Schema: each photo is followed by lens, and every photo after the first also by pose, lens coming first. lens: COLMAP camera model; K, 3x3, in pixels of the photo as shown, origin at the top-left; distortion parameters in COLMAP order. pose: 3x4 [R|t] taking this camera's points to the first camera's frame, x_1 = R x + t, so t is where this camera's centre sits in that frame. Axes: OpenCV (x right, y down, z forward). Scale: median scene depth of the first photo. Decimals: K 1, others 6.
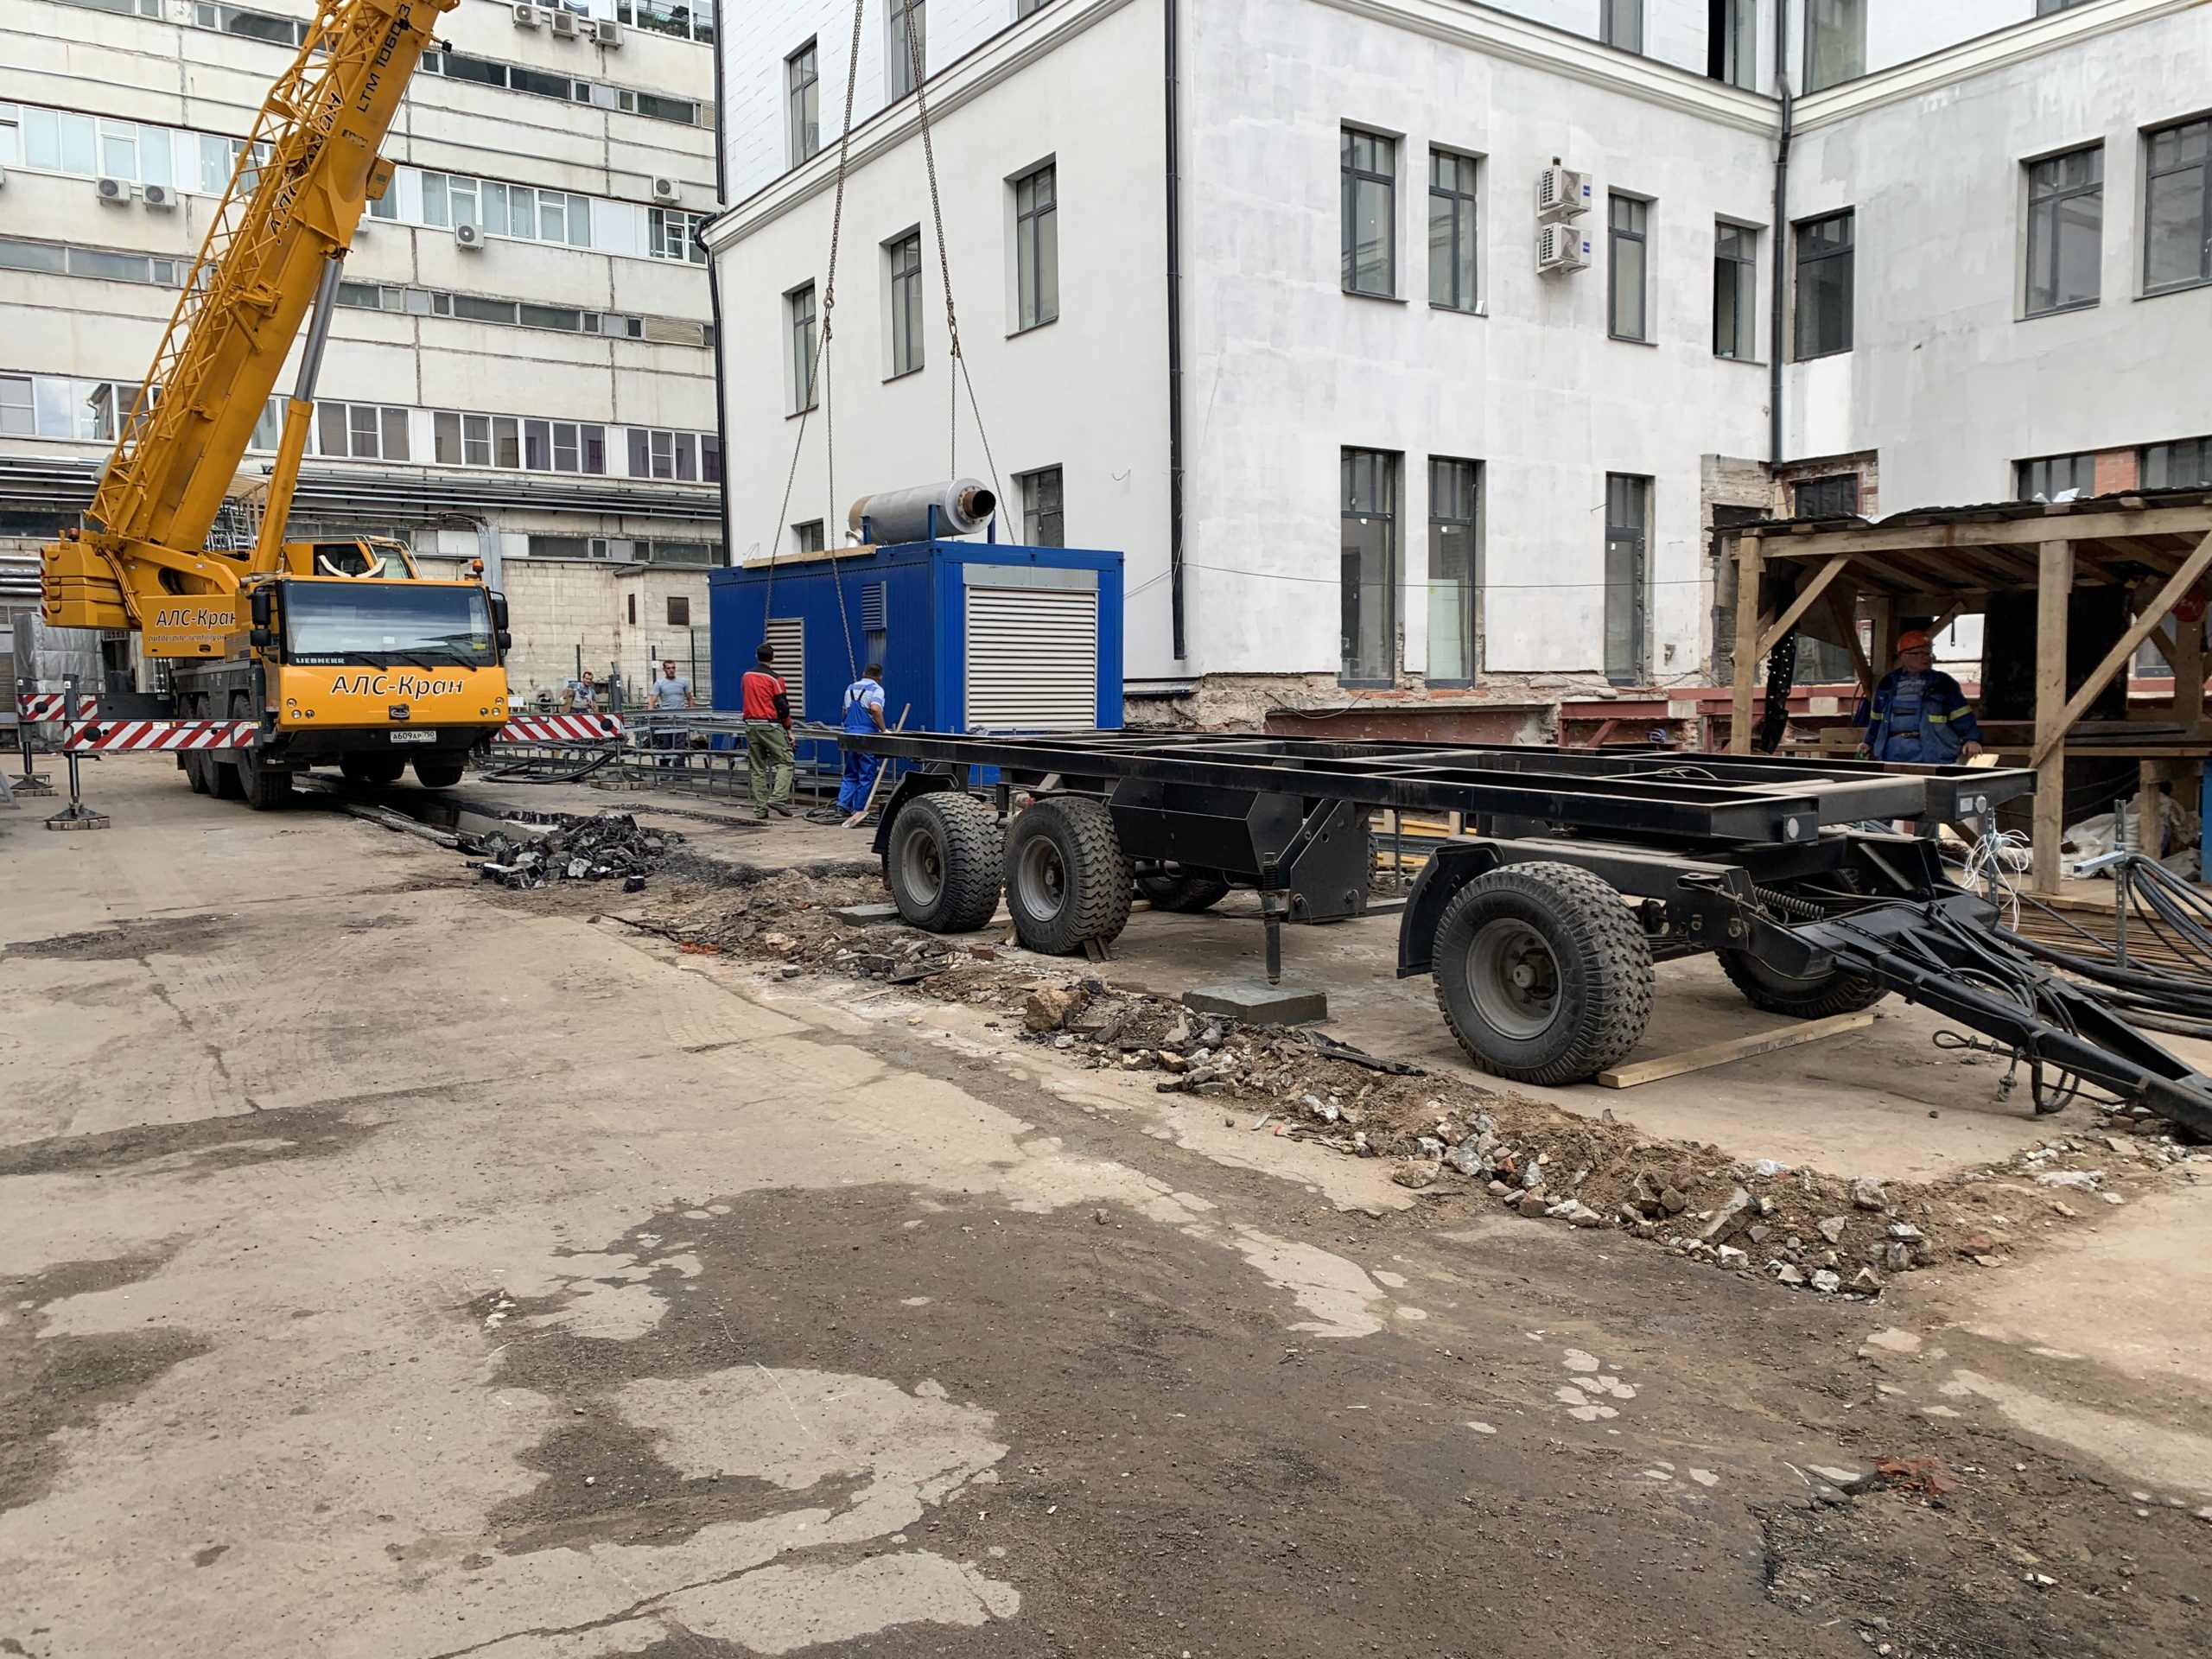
lens RADIAL K [[1667.6, 0, 1123.5], [0, 1667.6, 819.2], [0, 0, 1]] dist [0.013378, -0.006735]
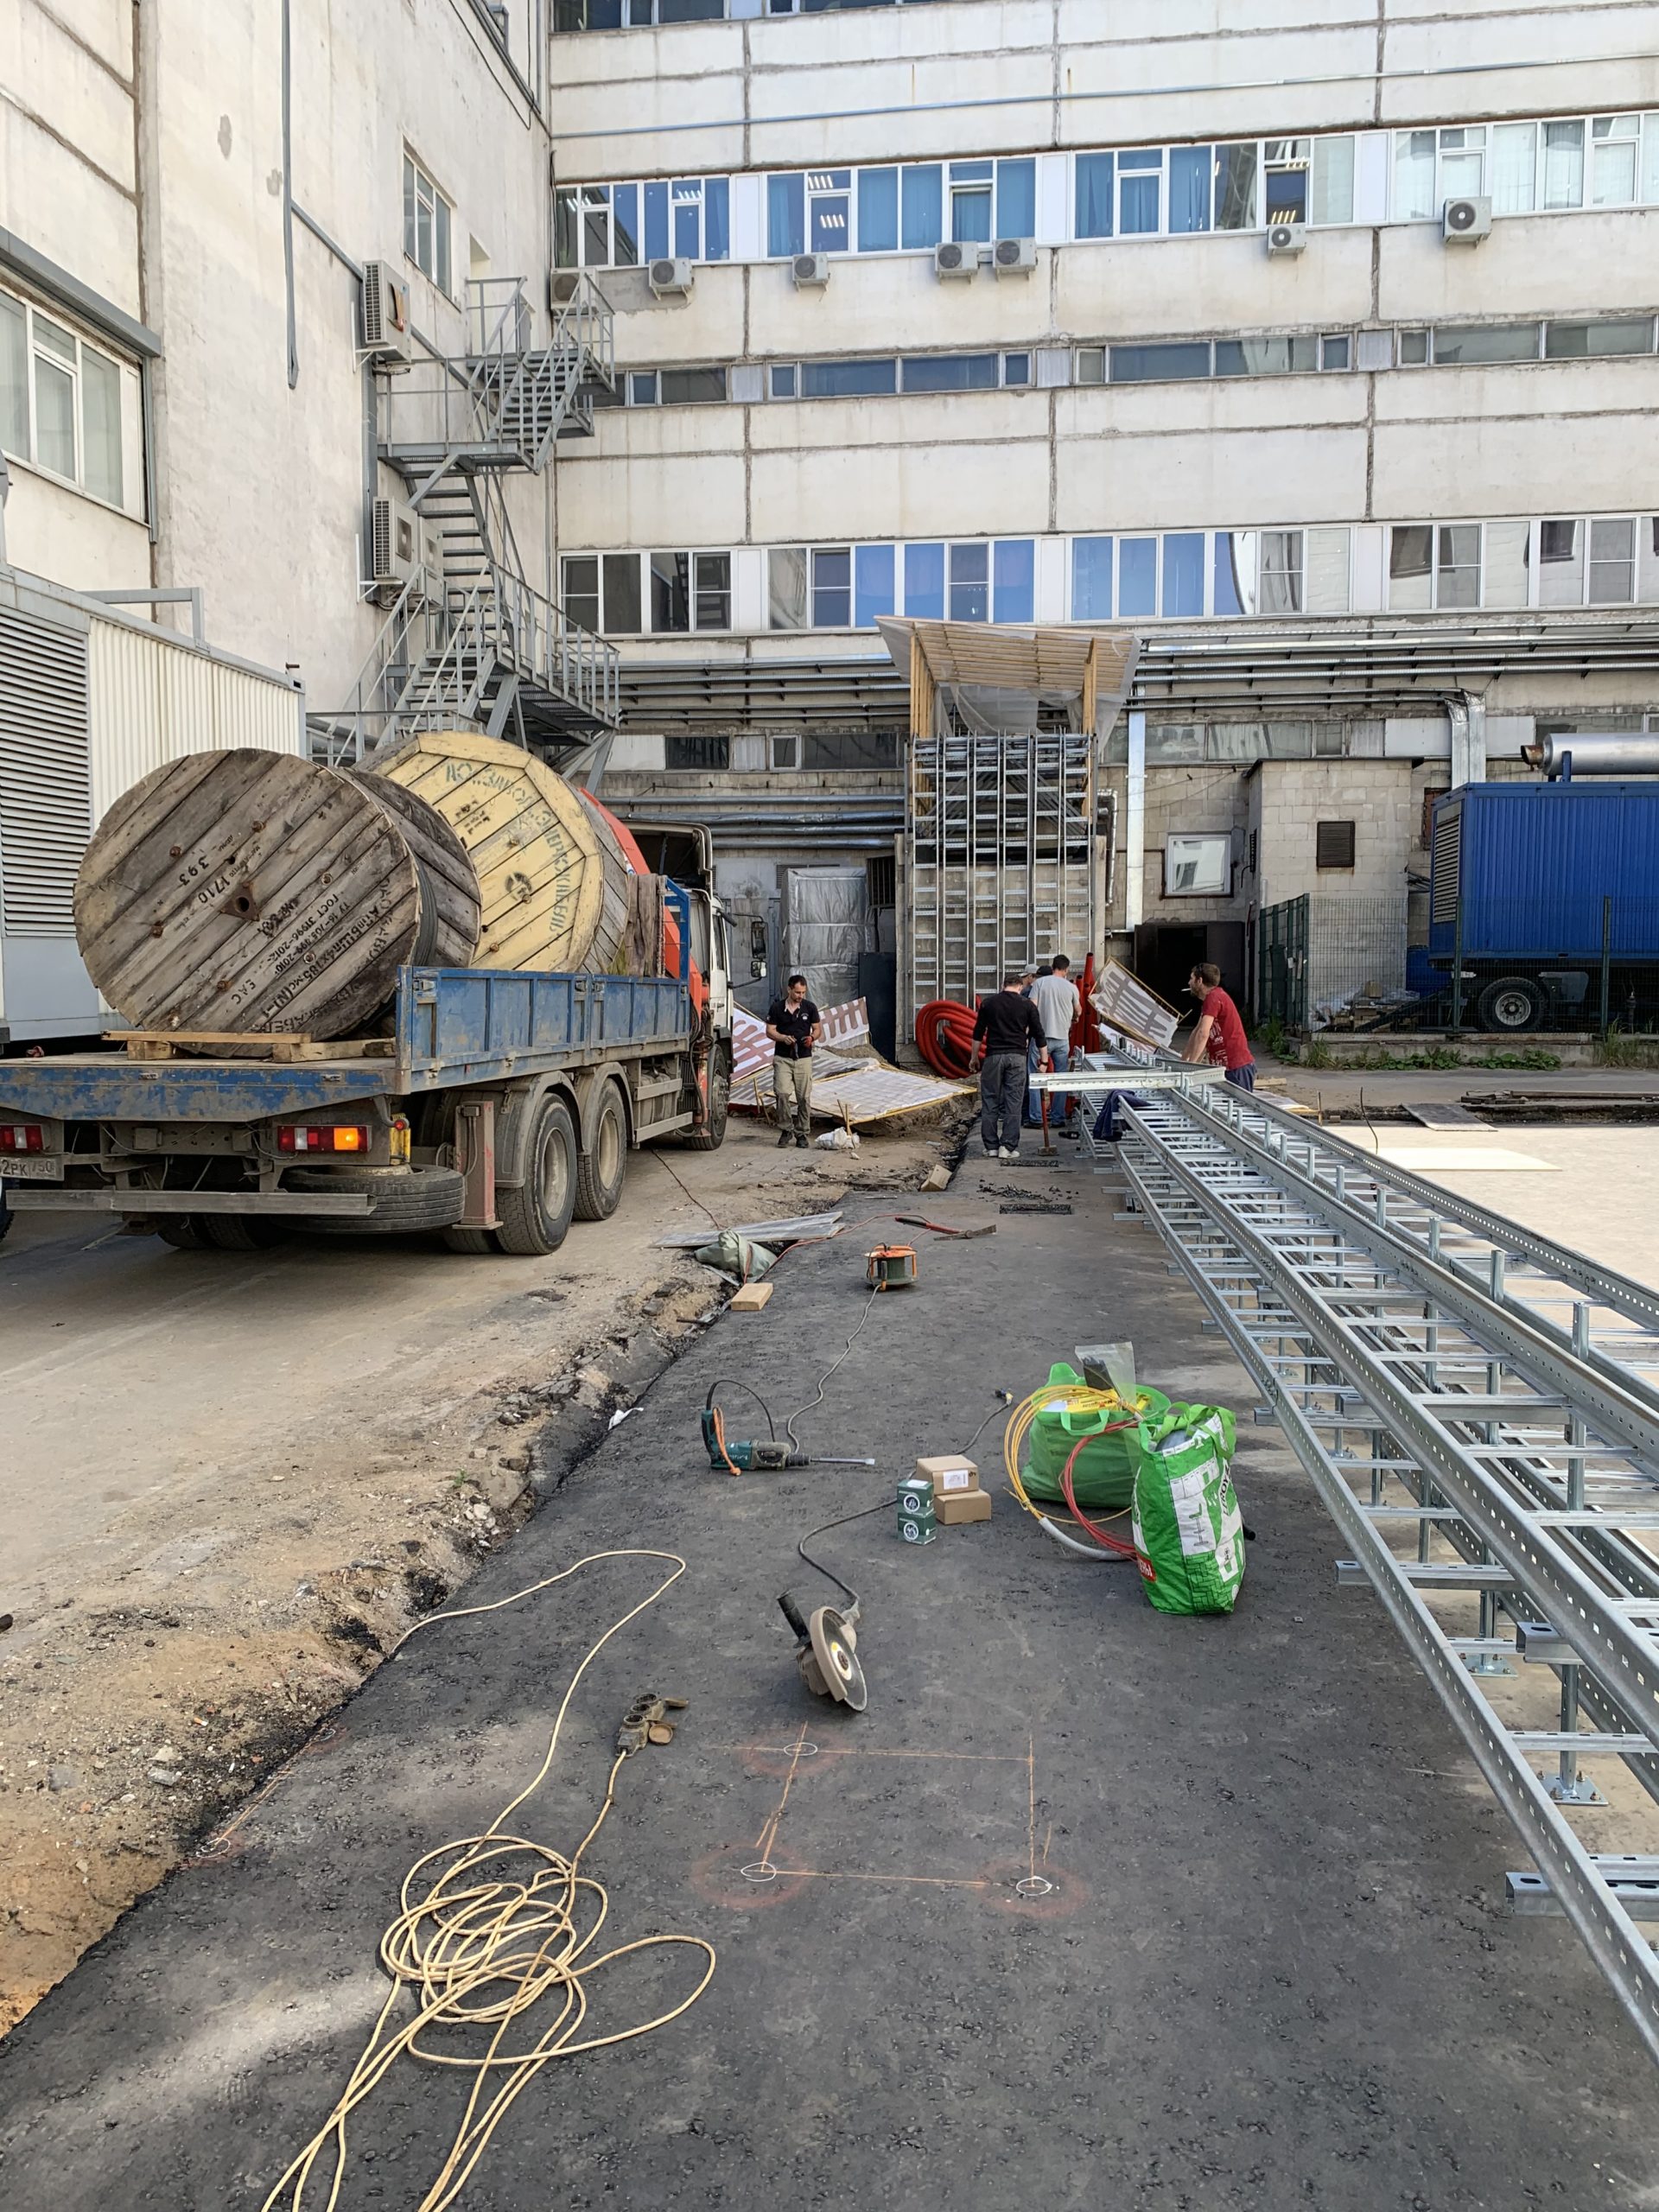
lens RADIAL K [[1667.6, 0, 868.6], [0, 1667.6, 1086.1], [0, 0, 1]] dist [0.013378, -0.006735]
pose [[0.740659, 0.050385, -0.669990, -0.146180], [-0.055833, 0.998351, 0.013357, -0.039969], [0.669558, 0.027515, 0.742250, 0.463461]]
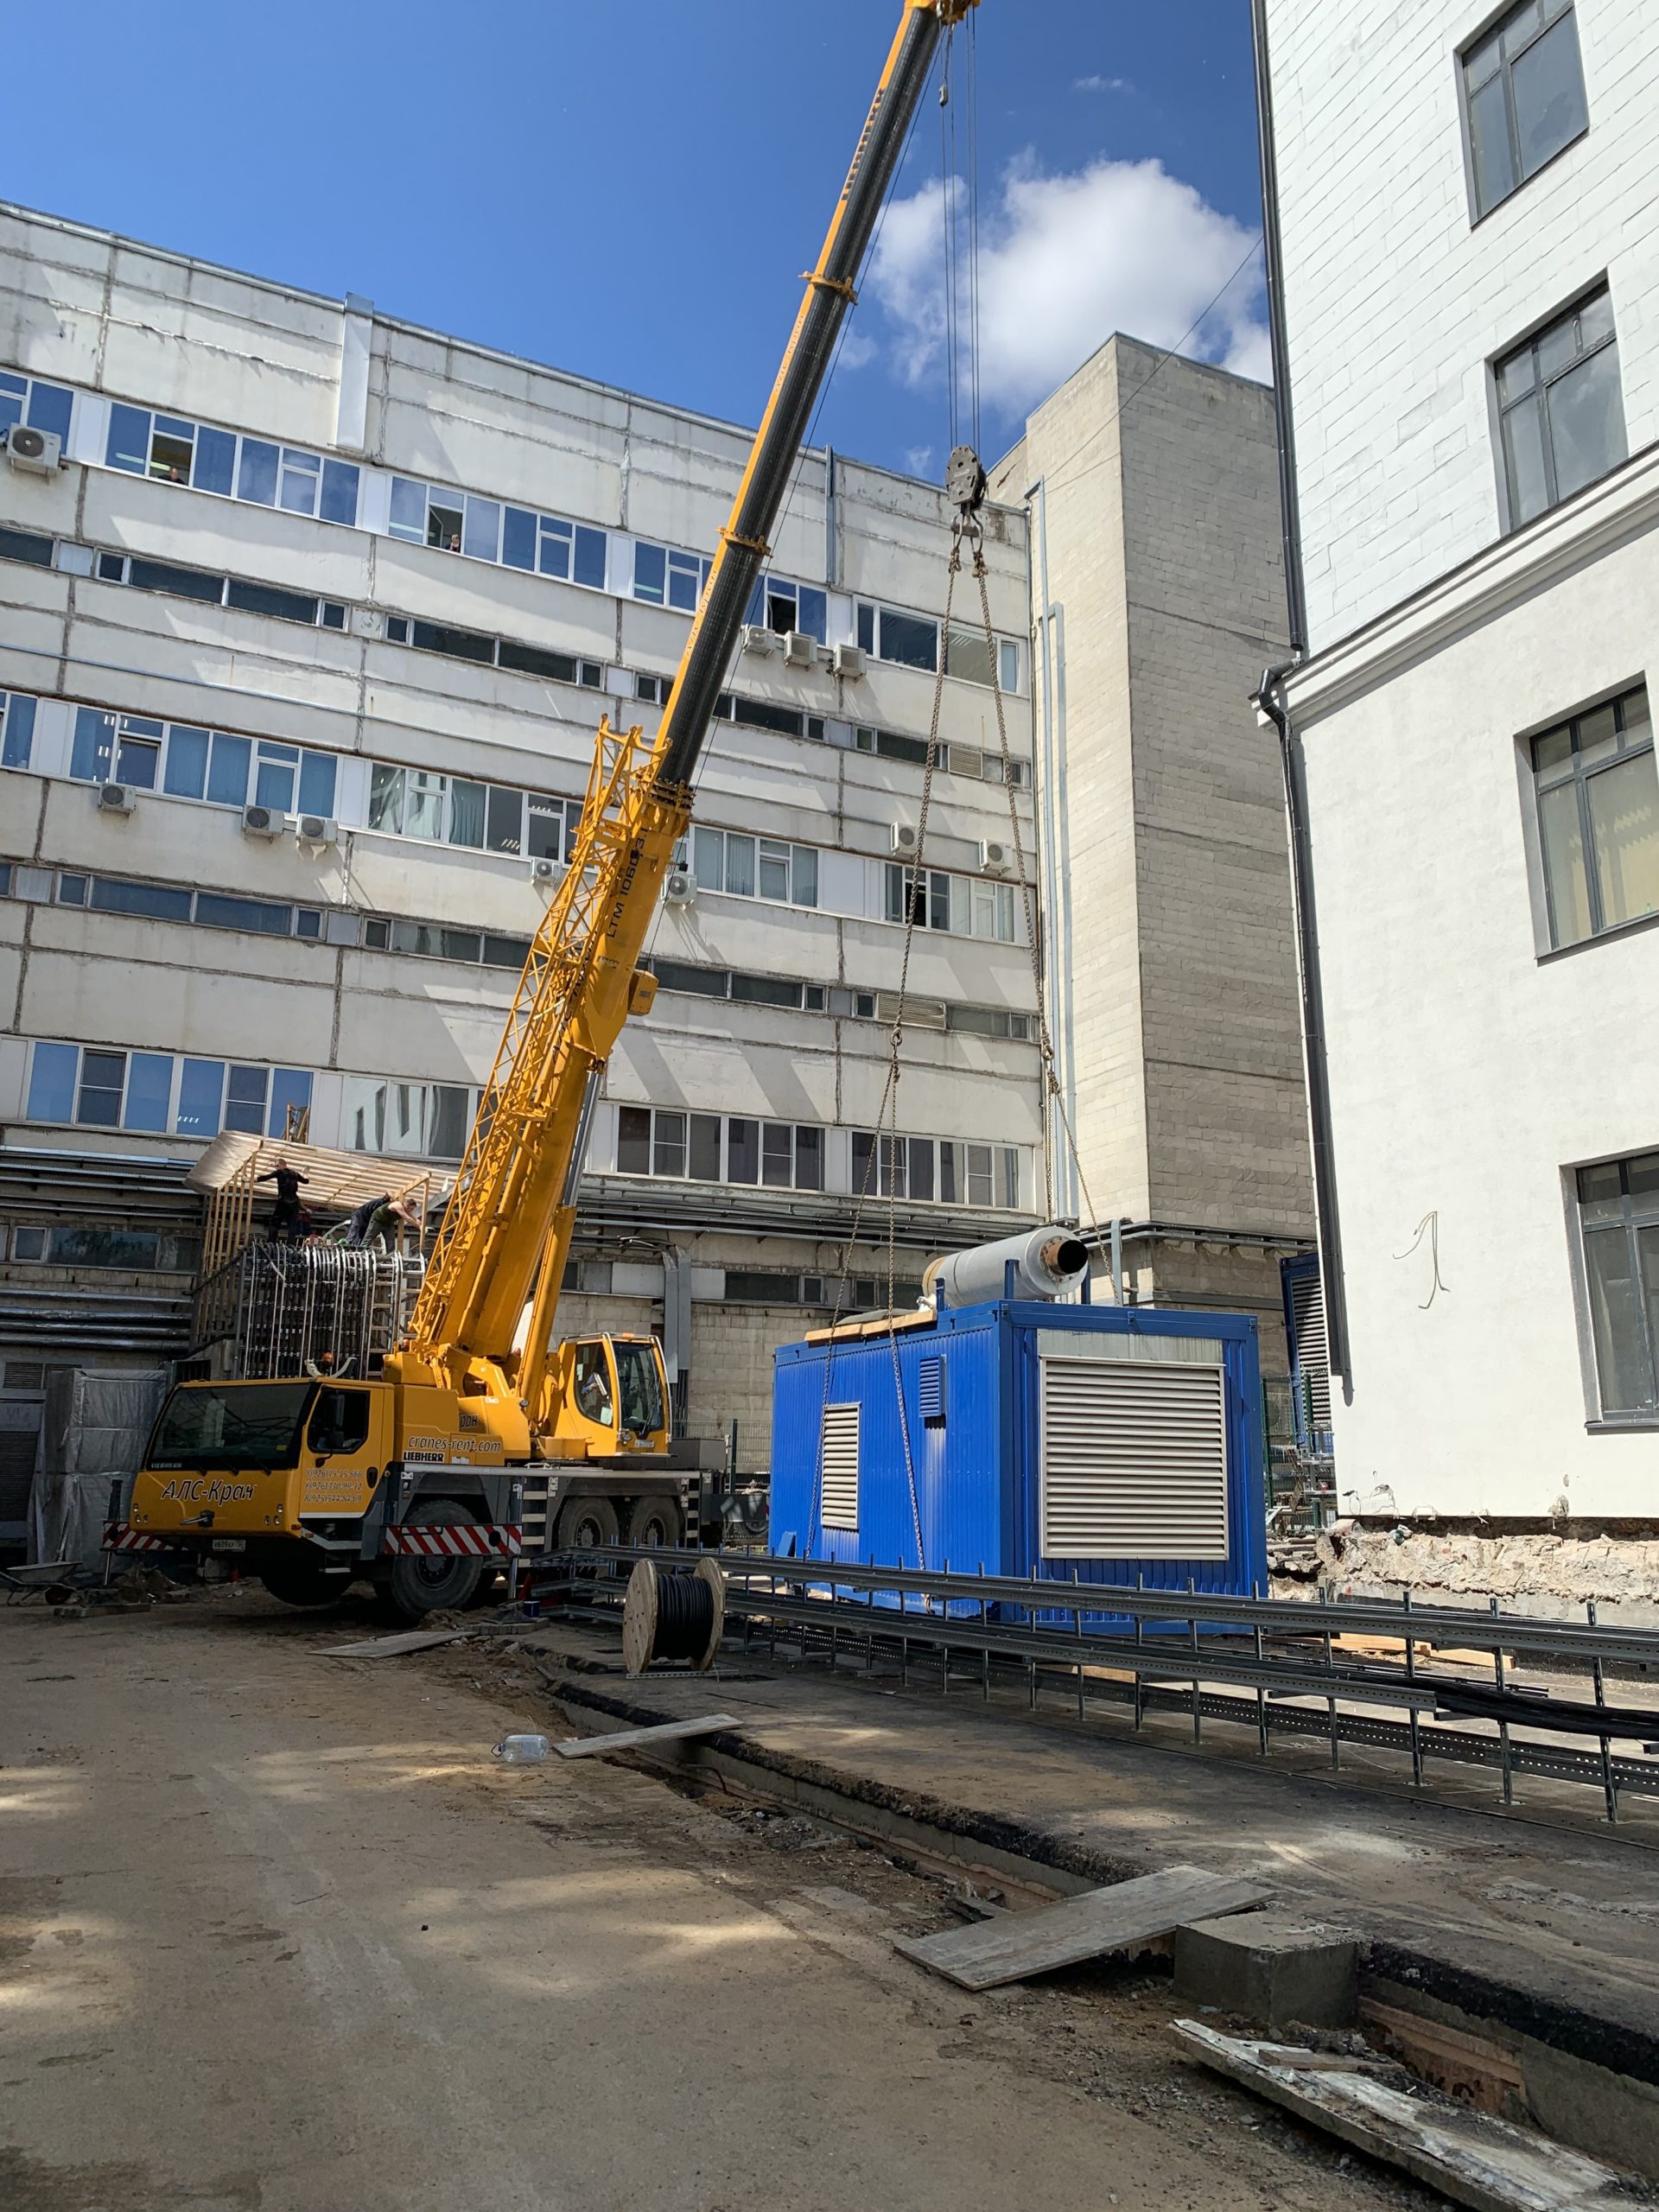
lens RADIAL K [[1667.6, 0, 853.3], [0, 1667.6, 1094.5], [0, 0, 1]] dist [0.013378, -0.006735]
pose [[0.990722, -0.019459, -0.134503, -0.230341], [-0.022328, 0.952942, -0.302330, -0.030202], [0.134057, 0.302528, 0.943666, 0.345851]]
